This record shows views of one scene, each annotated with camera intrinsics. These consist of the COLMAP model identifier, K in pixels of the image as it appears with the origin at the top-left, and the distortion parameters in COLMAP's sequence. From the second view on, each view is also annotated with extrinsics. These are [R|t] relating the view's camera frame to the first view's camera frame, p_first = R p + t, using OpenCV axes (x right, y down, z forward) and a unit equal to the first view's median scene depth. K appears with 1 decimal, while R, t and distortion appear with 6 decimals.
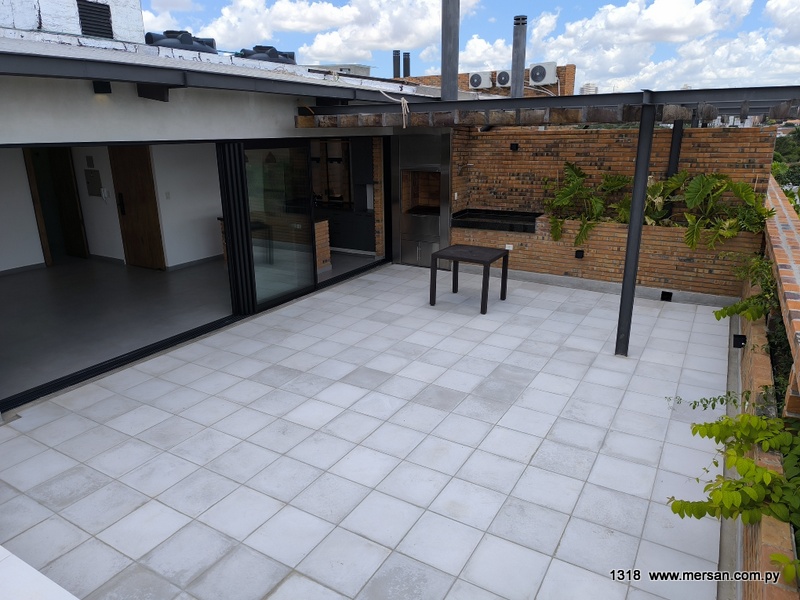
lens RADIAL K [[546.8, 0, 400.0], [0, 546.8, 300.0], [0, 0, 1]] dist [0.015016, -0.000565]
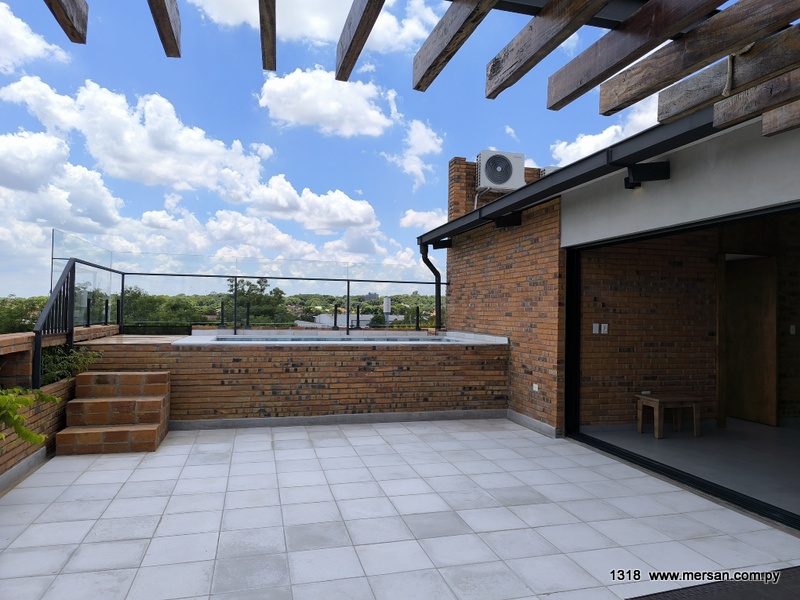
lens RADIAL K [[546.8, 0, 400.0], [0, 546.8, 300.0], [0, 0, 1]] dist [0.015016, -0.000565]
pose [[-0.703400, -0.015534, -0.710625, 0.461034], [-0.217586, 0.956472, 0.194466, -0.250835], [0.676672, 0.291410, -0.676162, 1.326029]]
